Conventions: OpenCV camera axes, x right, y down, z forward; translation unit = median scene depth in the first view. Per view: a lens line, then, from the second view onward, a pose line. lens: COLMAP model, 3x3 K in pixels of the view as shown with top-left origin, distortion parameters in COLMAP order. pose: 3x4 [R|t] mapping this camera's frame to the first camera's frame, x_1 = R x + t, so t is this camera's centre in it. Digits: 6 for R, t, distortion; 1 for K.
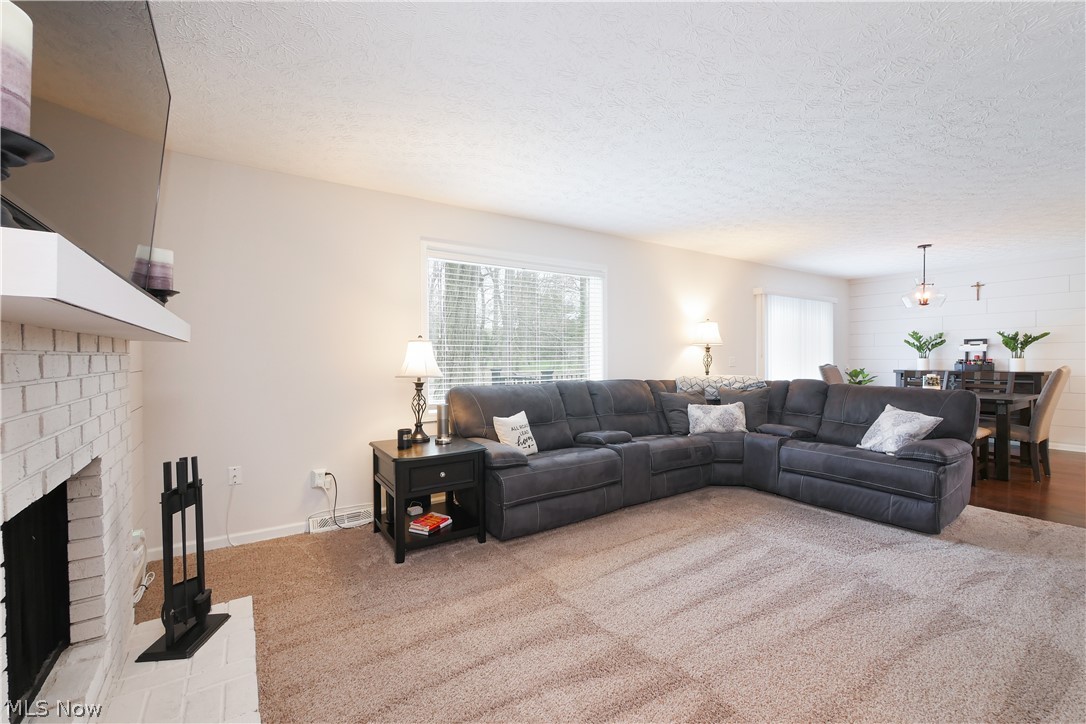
lens RADIAL K [[462.3, 0, 540.7], [0, 462.3, 361.9], [0, 0, 1]] dist [0.001174, -0.000845]
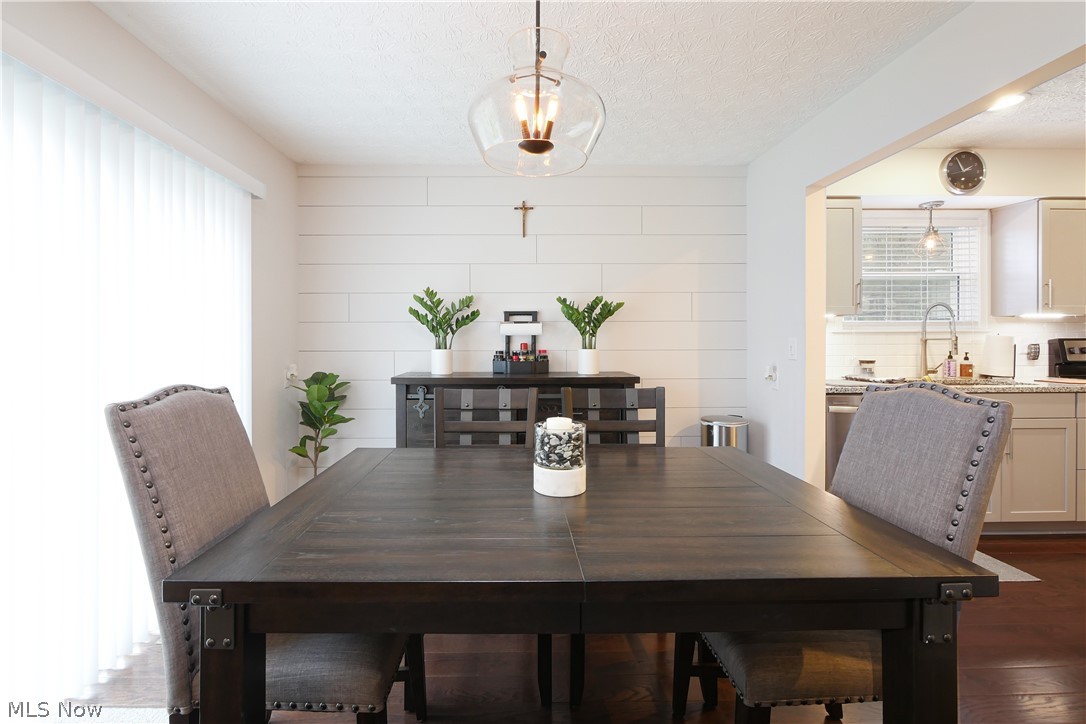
lens RADIAL K [[462.3, 0, 520.6], [0, 462.3, 342.0], [0, 0, 1]] dist [0.001174, -0.000845]
pose [[0.537086, 0.001453, 0.843526, 0.511202], [0.007911, 0.999946, -0.006759, -0.011923], [-0.843491, 0.010303, 0.537045, 0.732345]]
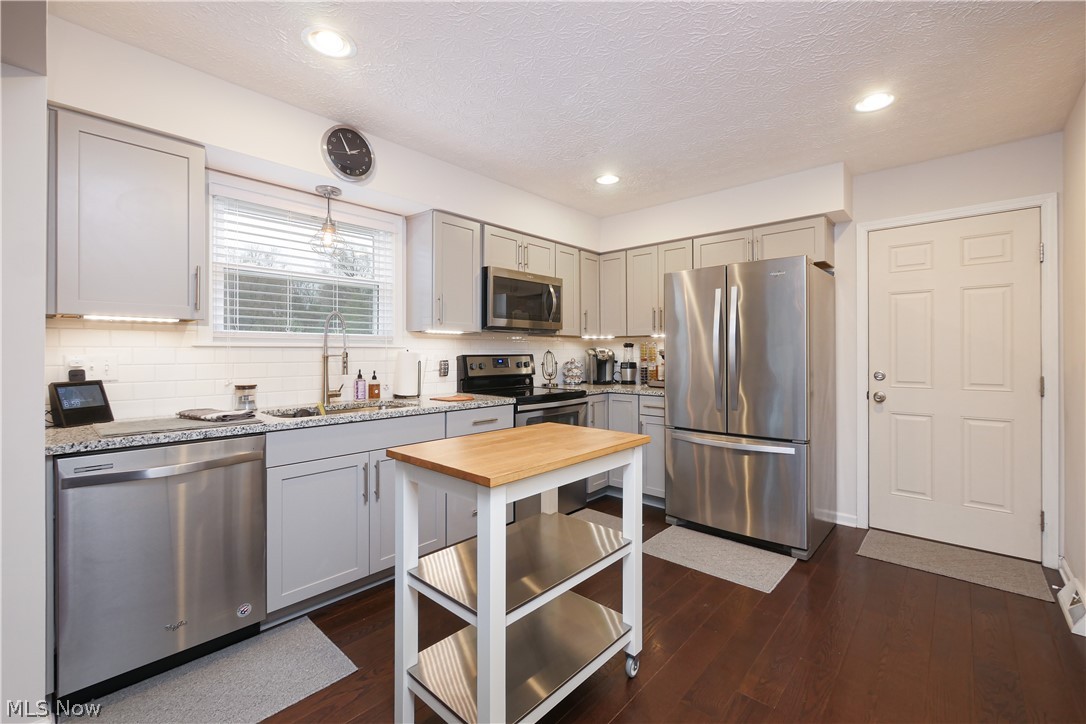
lens RADIAL K [[462.3, 0, 534.6], [0, 462.3, 354.3], [0, 0, 1]] dist [0.001174, -0.000845]
pose [[-0.236213, 0.006616, 0.971679, 0.737540], [0.013928, 0.999897, -0.003423, -0.012232], [-0.971601, 0.012725, -0.236281, 0.543392]]
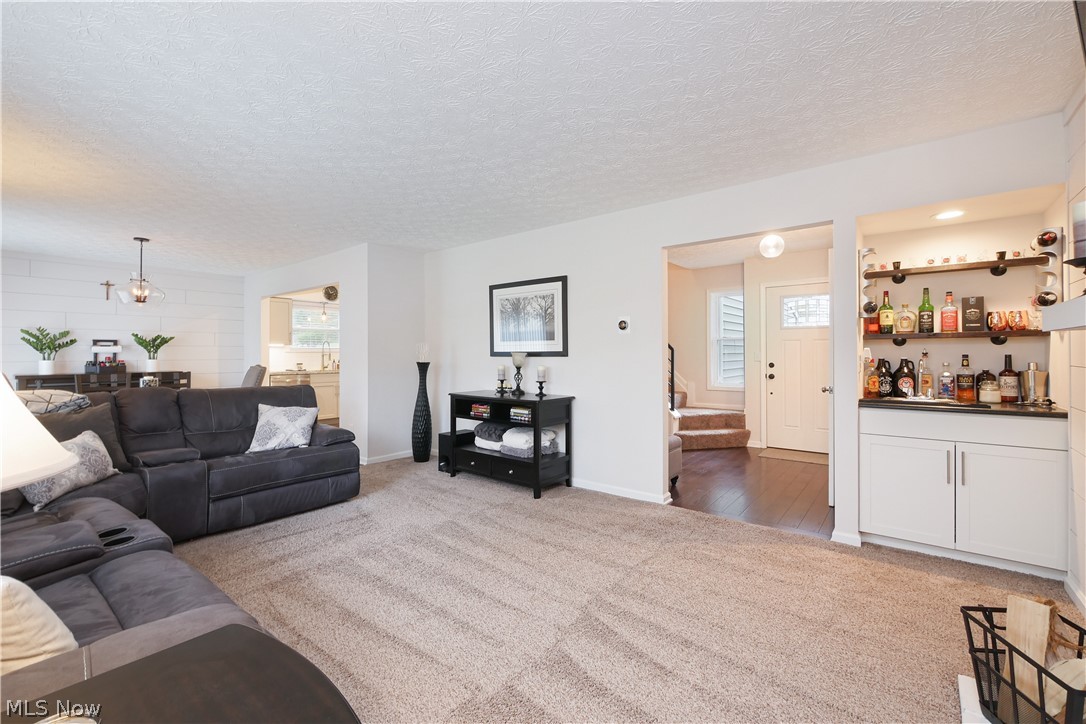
lens RADIAL K [[462.3, 0, 543.9], [0, 462.3, 355.1], [0, 0, 1]] dist [0.001174, -0.000845]
pose [[-0.309104, 0.003687, 0.951021, -0.254690], [0.014259, 0.999898, 0.000758, -0.005473], [-0.950921, 0.013795, -0.309125, 0.437493]]
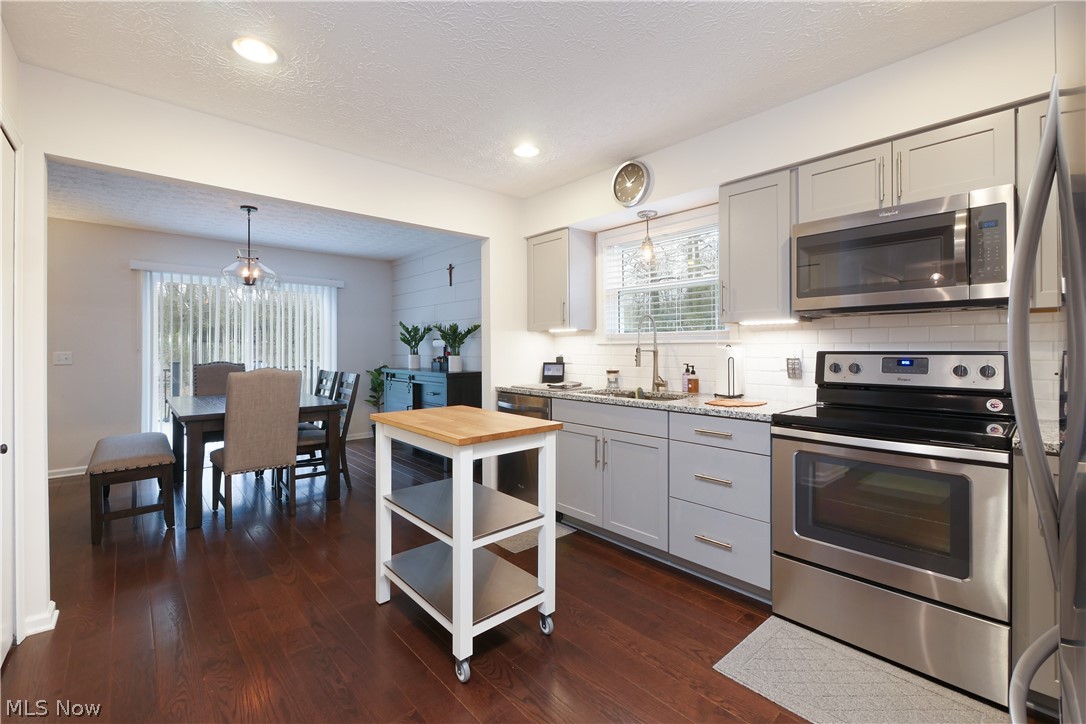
lens RADIAL K [[462.3, 0, 553.1], [0, 462.3, 349.9], [0, 0, 1]] dist [0.001174, -0.000845]
pose [[0.986890, 0.005918, 0.161285, 1.001301], [-0.004646, 0.999955, -0.008259, -0.011393], [-0.161327, 0.007401, 0.986873, 0.147973]]
